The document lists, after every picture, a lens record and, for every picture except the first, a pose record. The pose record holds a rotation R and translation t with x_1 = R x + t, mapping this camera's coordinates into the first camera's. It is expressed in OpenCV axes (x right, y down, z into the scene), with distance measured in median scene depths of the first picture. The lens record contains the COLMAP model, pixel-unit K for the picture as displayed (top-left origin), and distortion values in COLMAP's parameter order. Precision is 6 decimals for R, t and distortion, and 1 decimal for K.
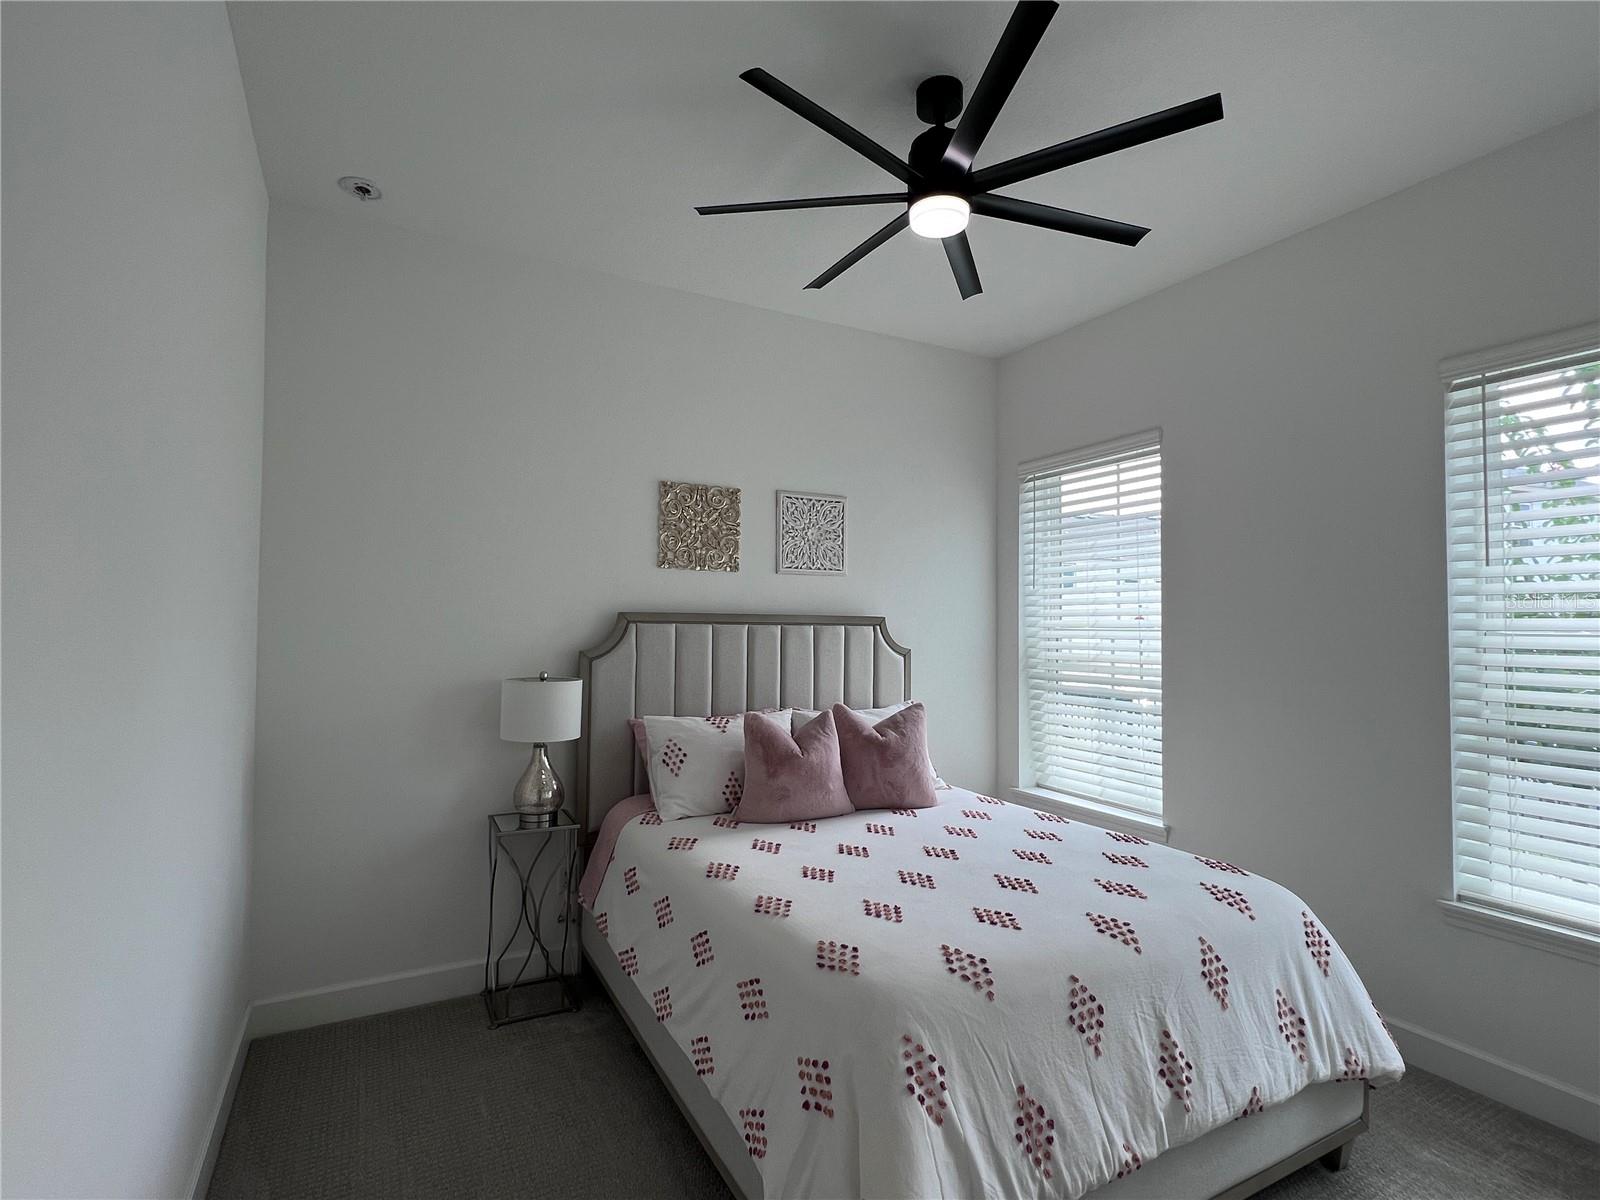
lens RADIAL K [[780.6, 0, 798.2], [0, 780.6, 601.3], [0, 0, 1]] dist [-0.004489, 0.001114]
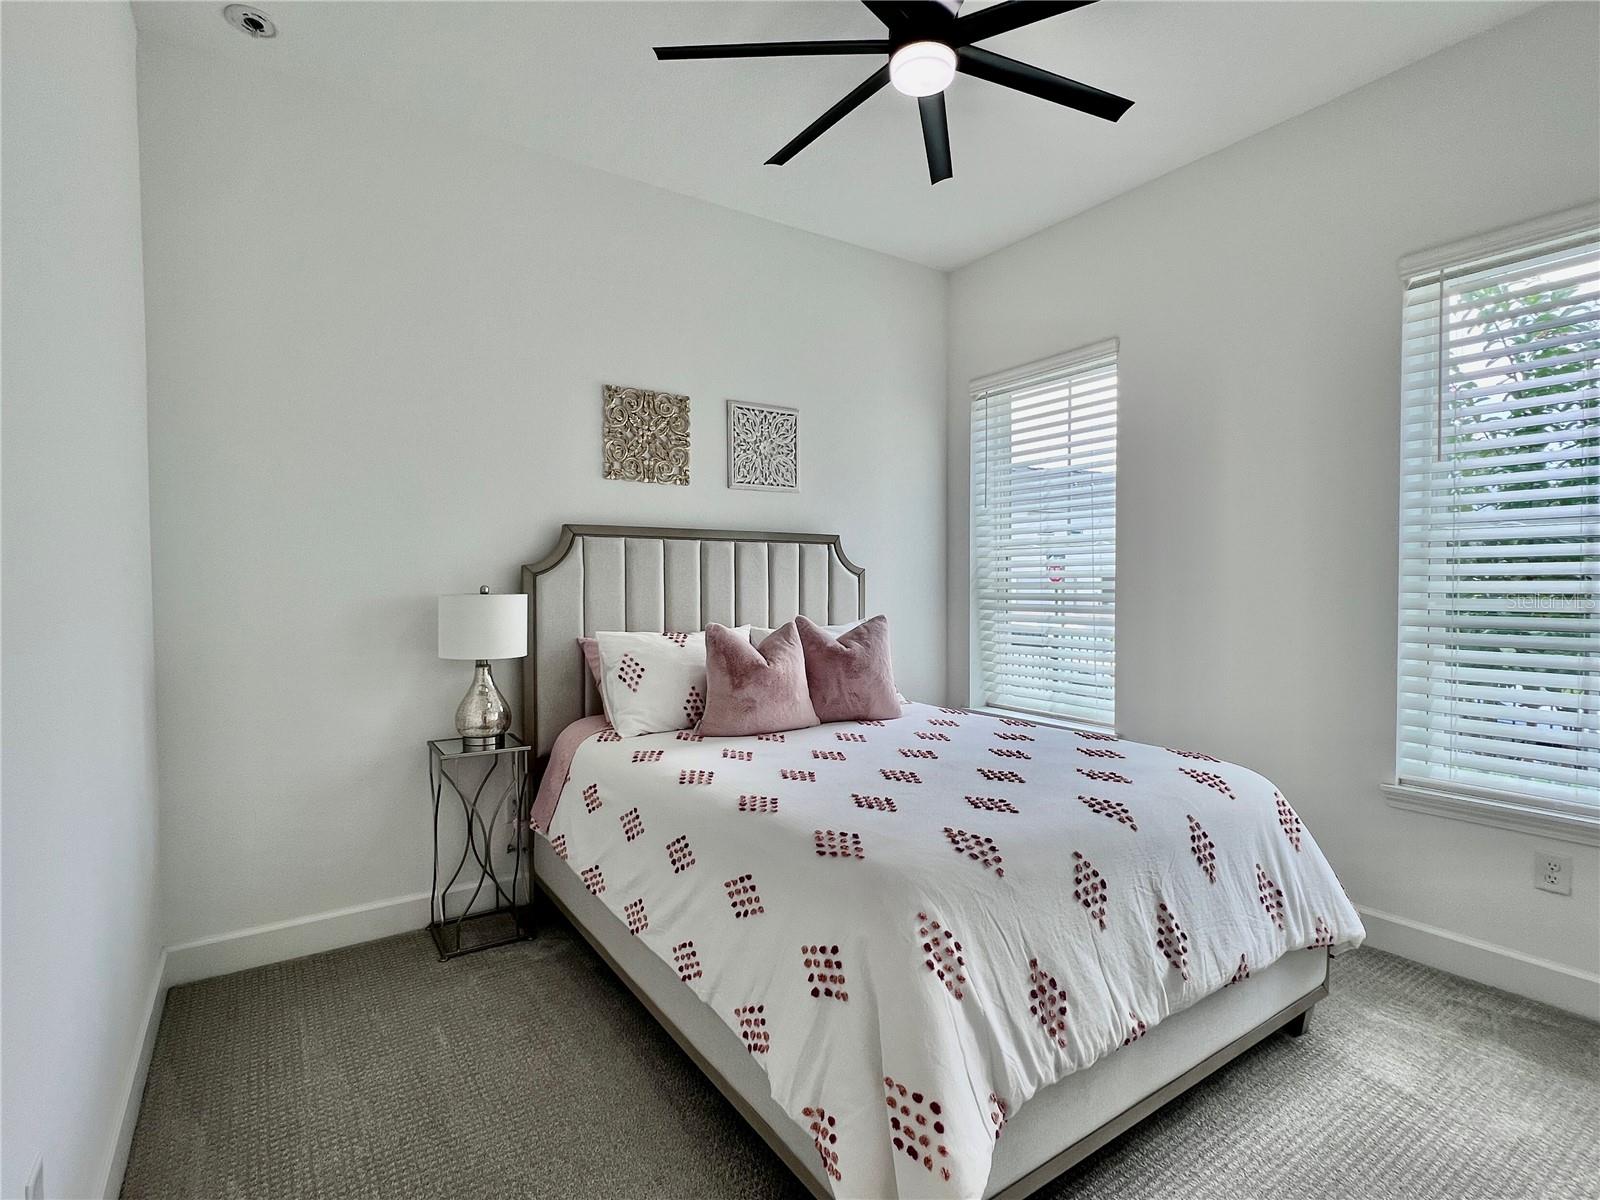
lens RADIAL K [[780.6, 0, 798.7], [0, 780.6, 599.0], [0, 0, 1]] dist [-0.004489, 0.001114]
pose [[0.995072, -0.014715, 0.098062, -0.055936], [0.009095, 0.998303, 0.057521, 0.067878], [-0.098742, -0.056346, 0.993517, 0.052165]]
